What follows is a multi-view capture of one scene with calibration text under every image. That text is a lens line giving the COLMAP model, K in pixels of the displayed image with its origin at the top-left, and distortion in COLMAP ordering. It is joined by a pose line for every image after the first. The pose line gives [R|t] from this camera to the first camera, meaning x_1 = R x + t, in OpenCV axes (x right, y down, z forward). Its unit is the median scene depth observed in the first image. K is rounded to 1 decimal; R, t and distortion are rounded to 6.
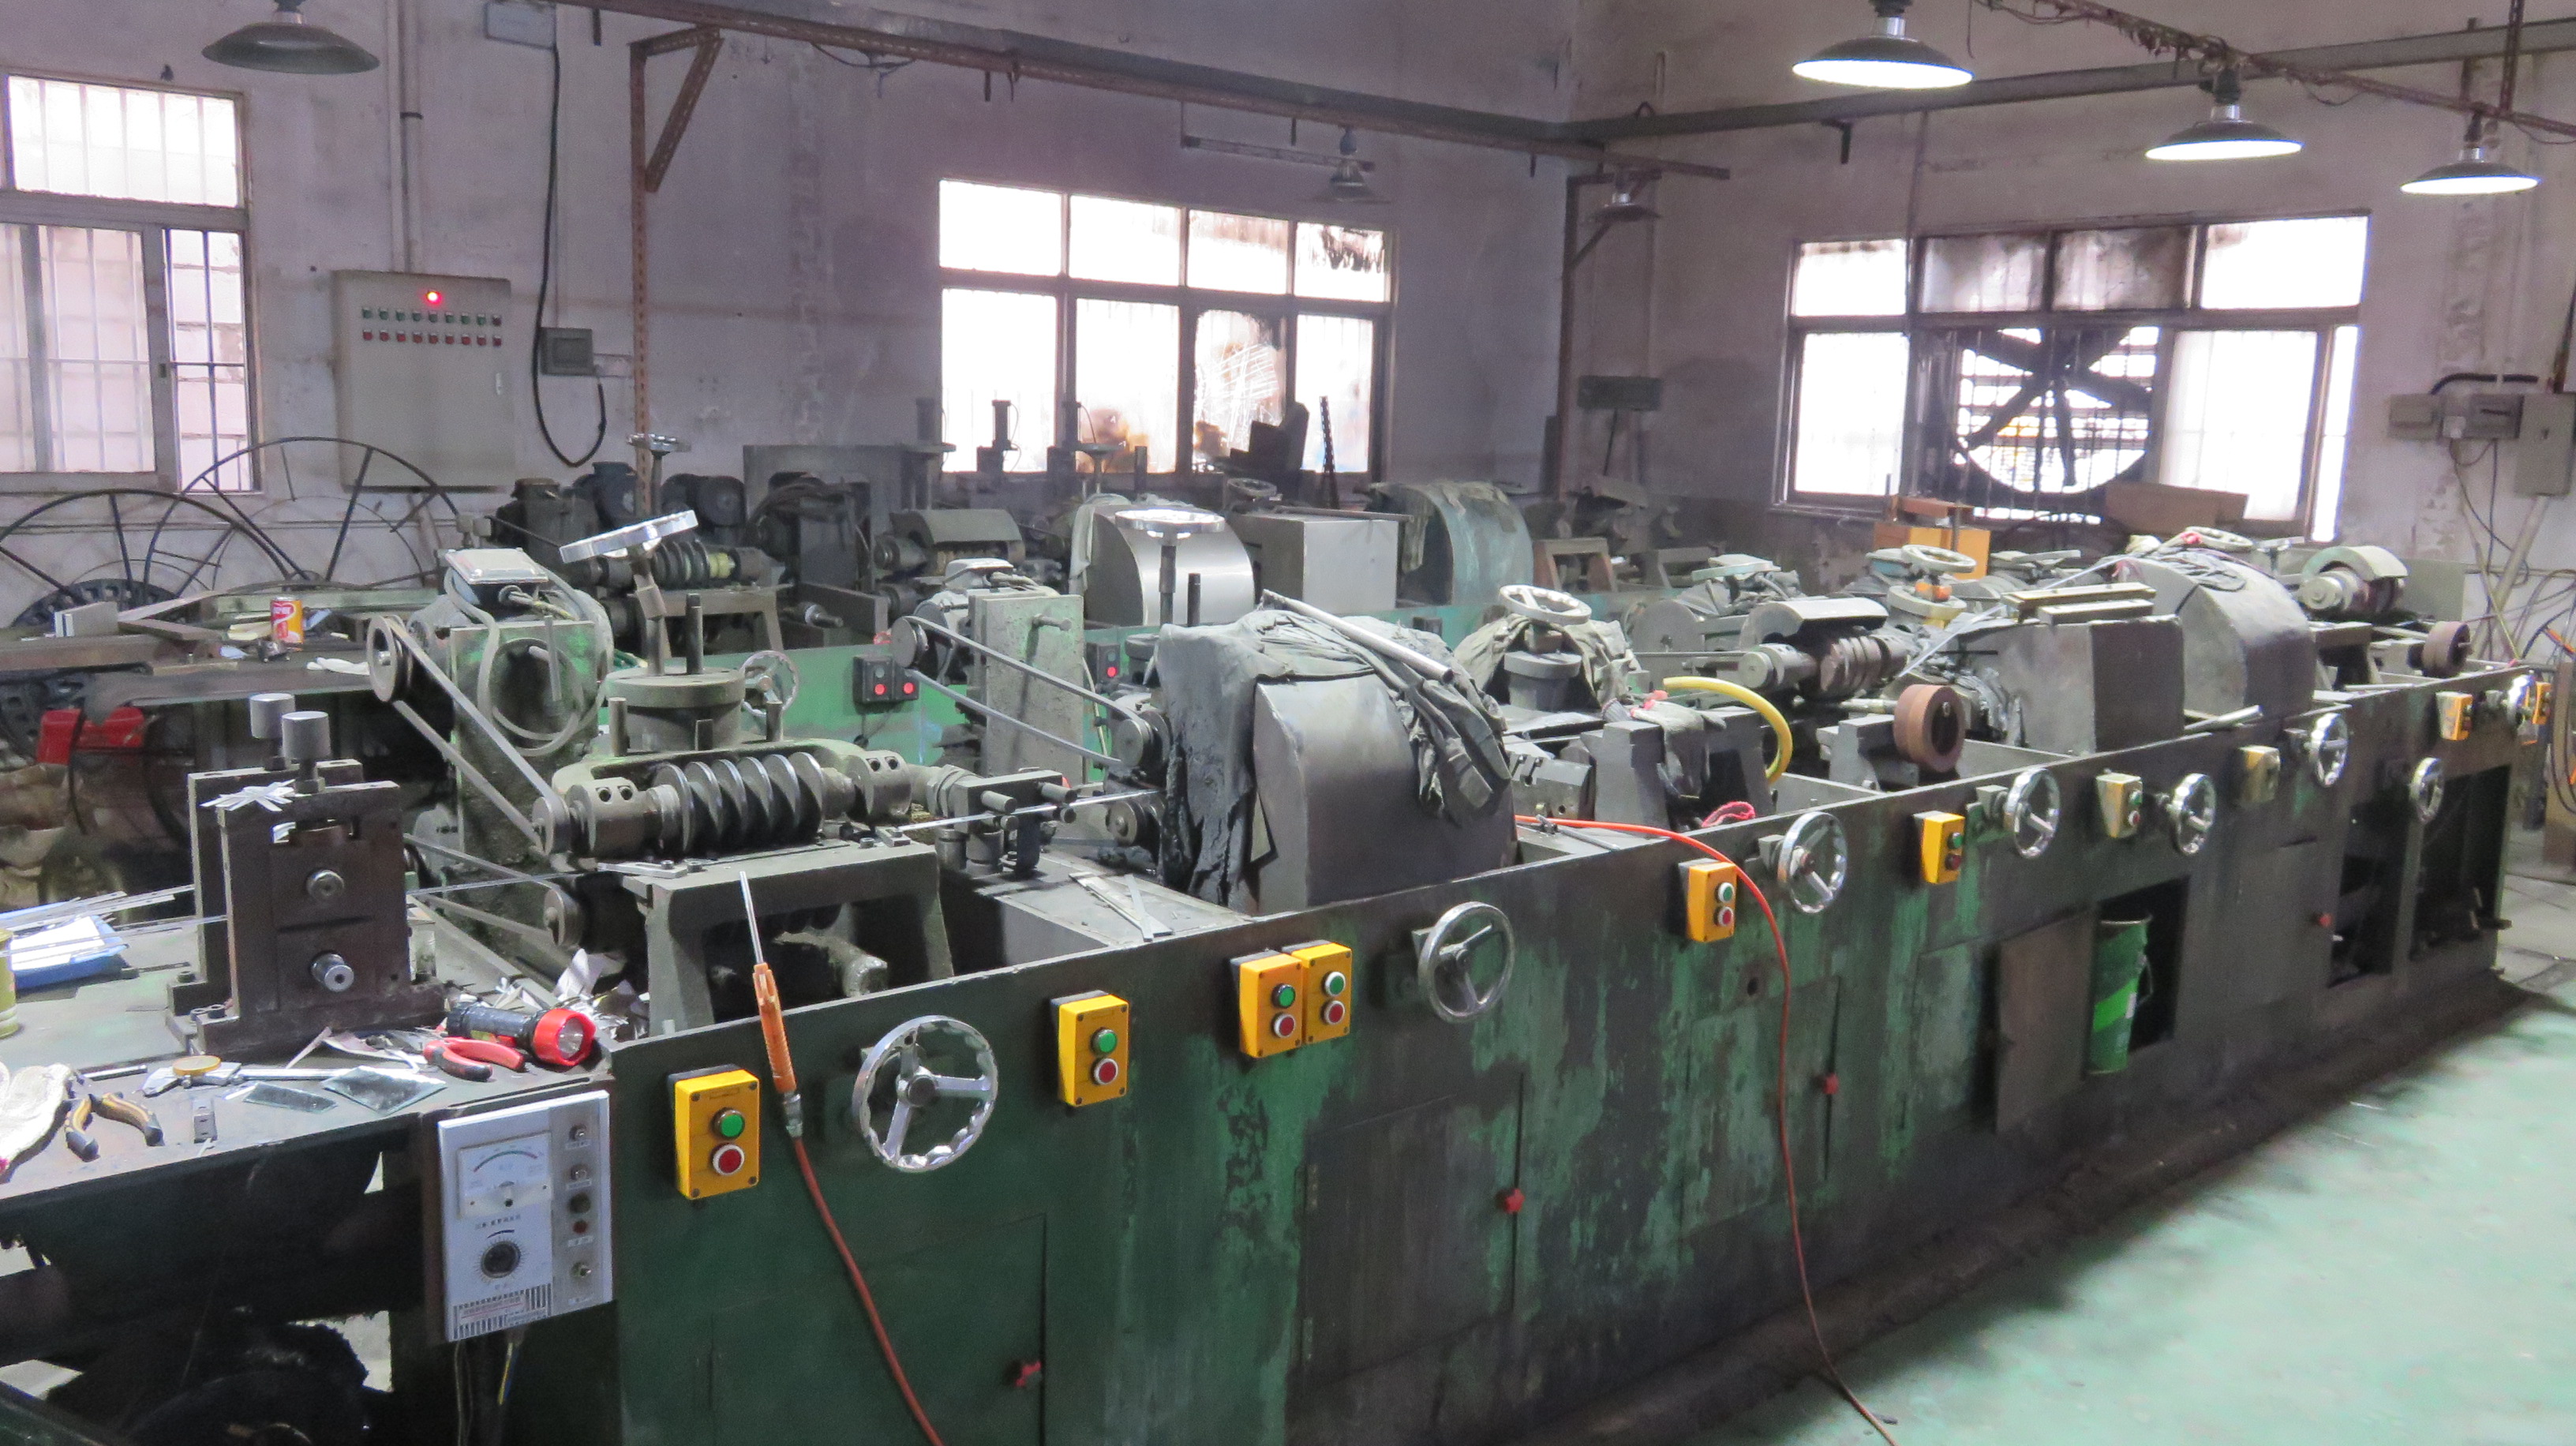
lens RADIAL K [[1943.9, 0, 1280.0], [0, 1943.9, 715.4], [0, 0, 1]] dist [0.003873, 0.002847]
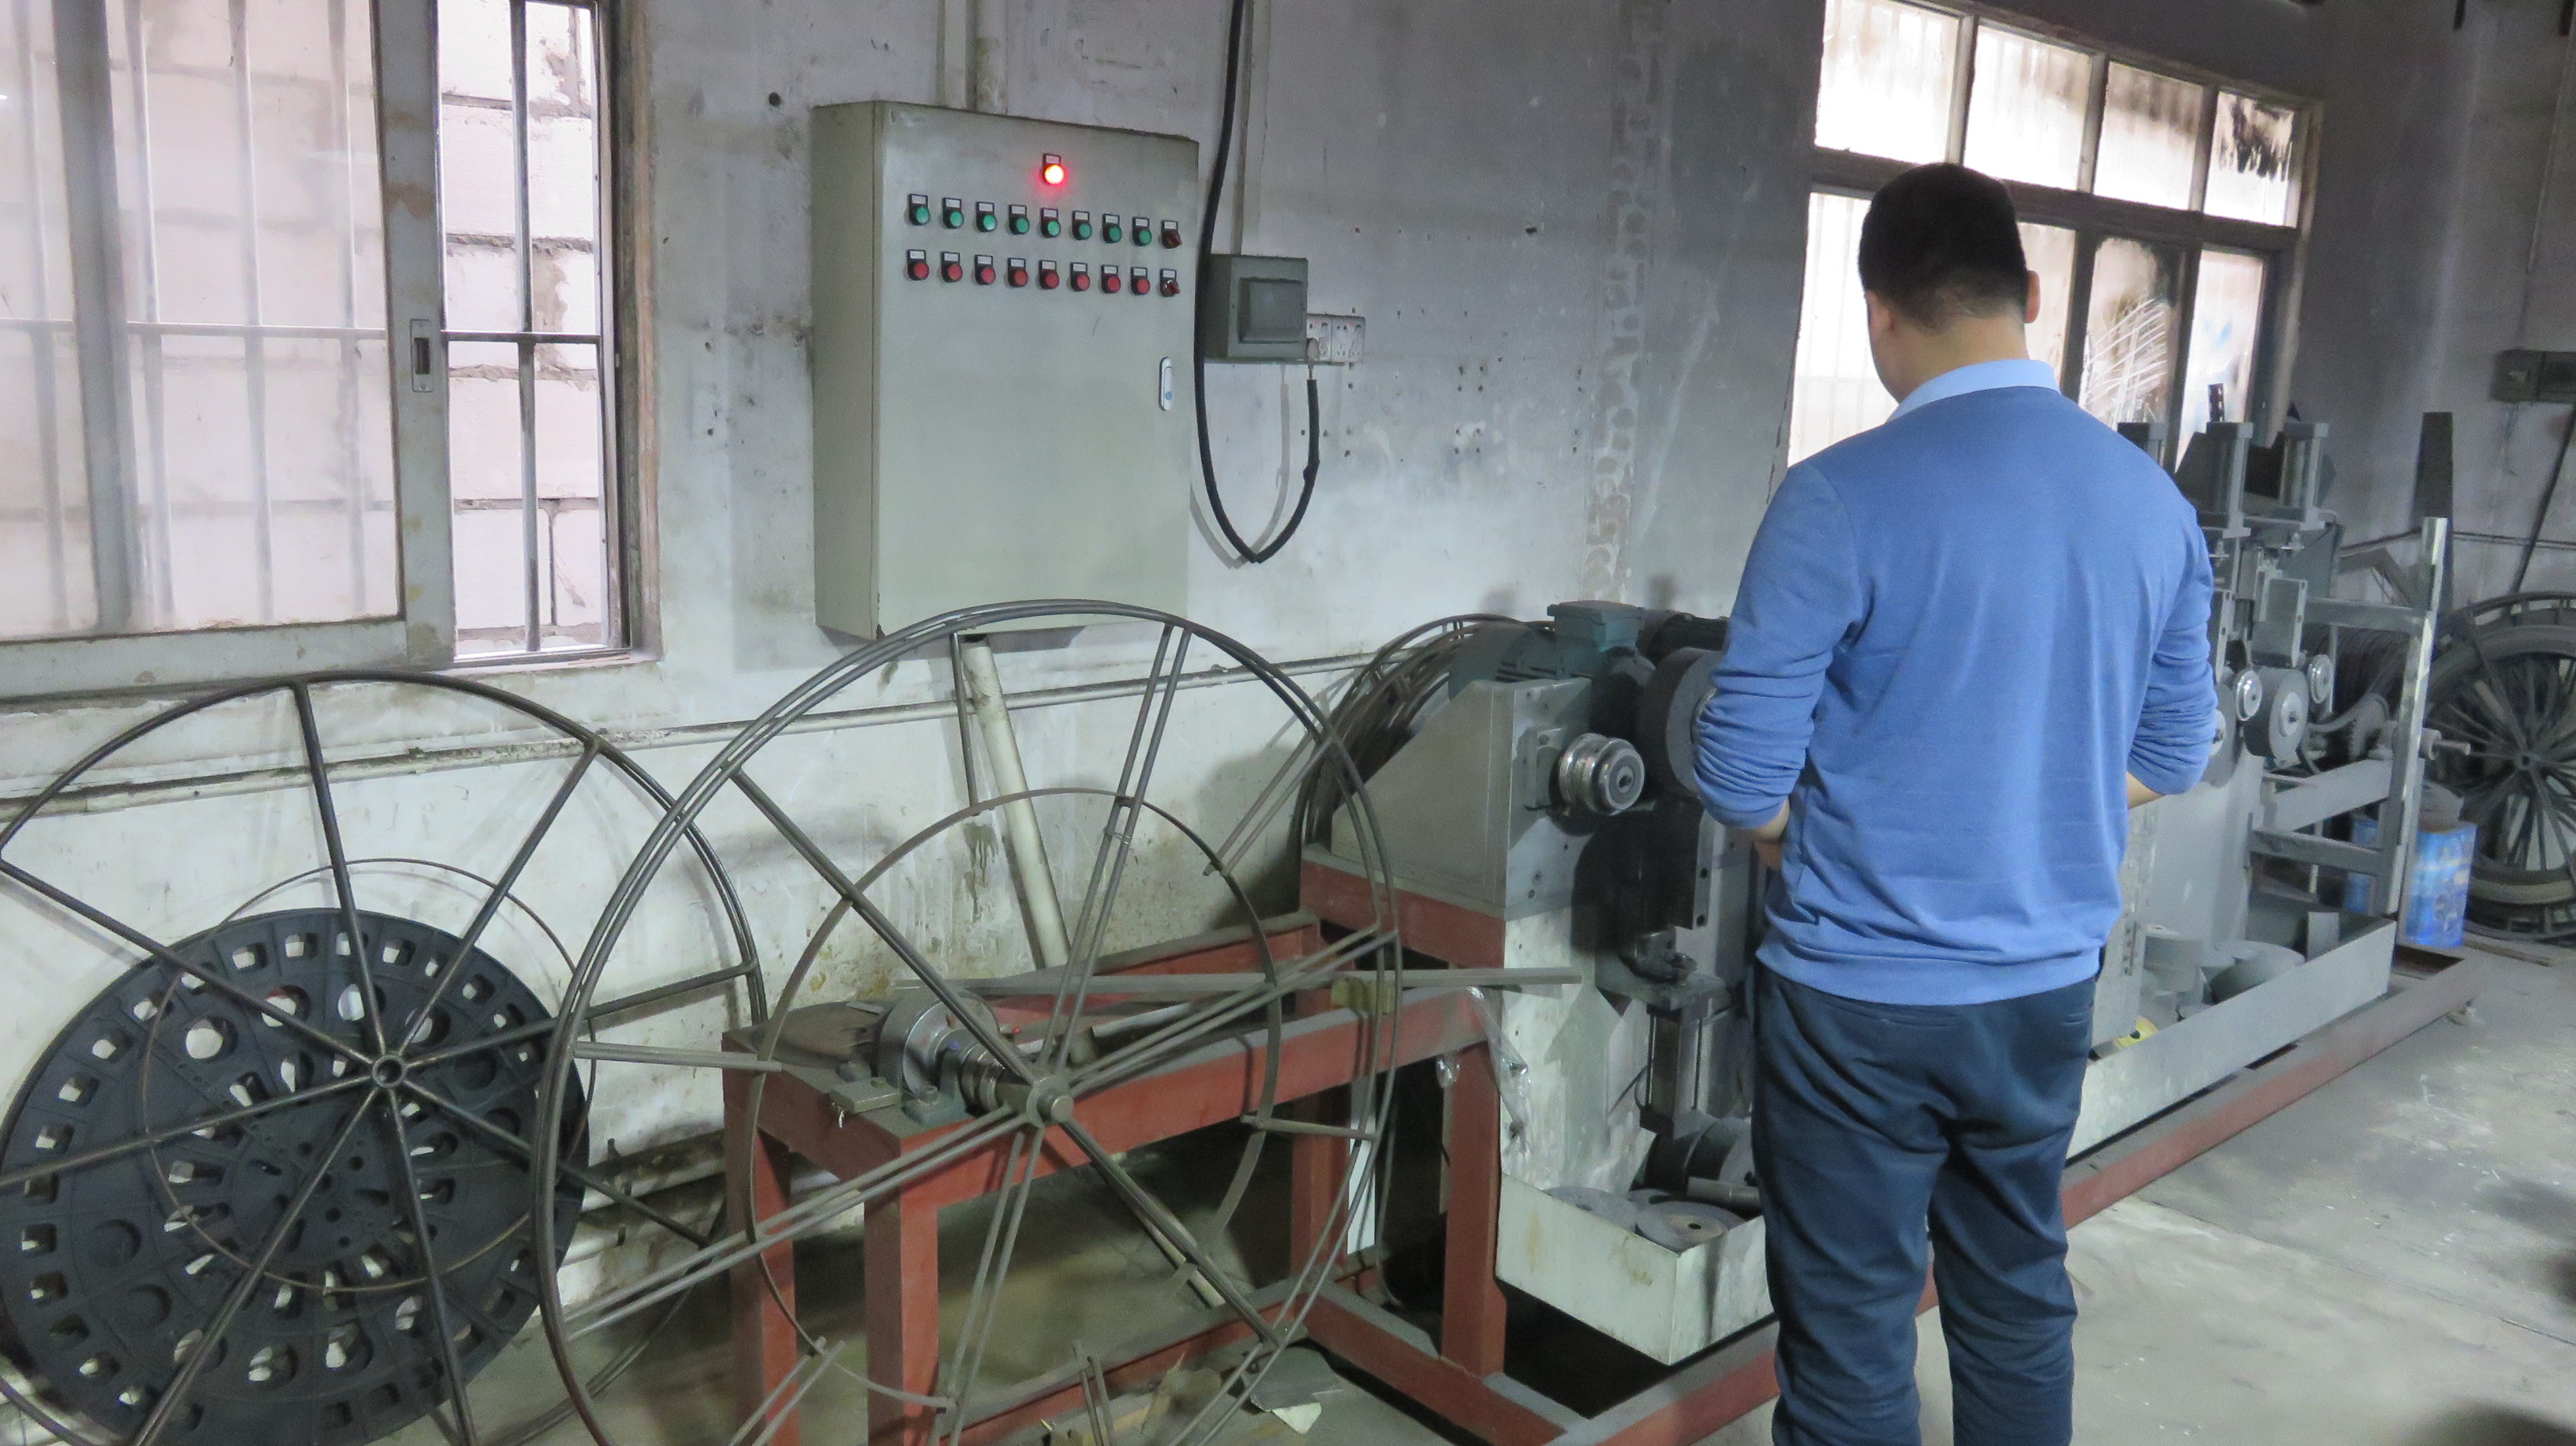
lens RADIAL K [[1943.9, 0, 1296.0], [0, 1943.9, 720.1], [0, 0, 1]] dist [0.003873, 0.002847]
pose [[0.999980, 0.006297, 0.000093, -0.383437], [-0.006297, 0.999616, 0.026985, -0.111414], [0.000077, -0.026985, 0.999636, 0.587466]]
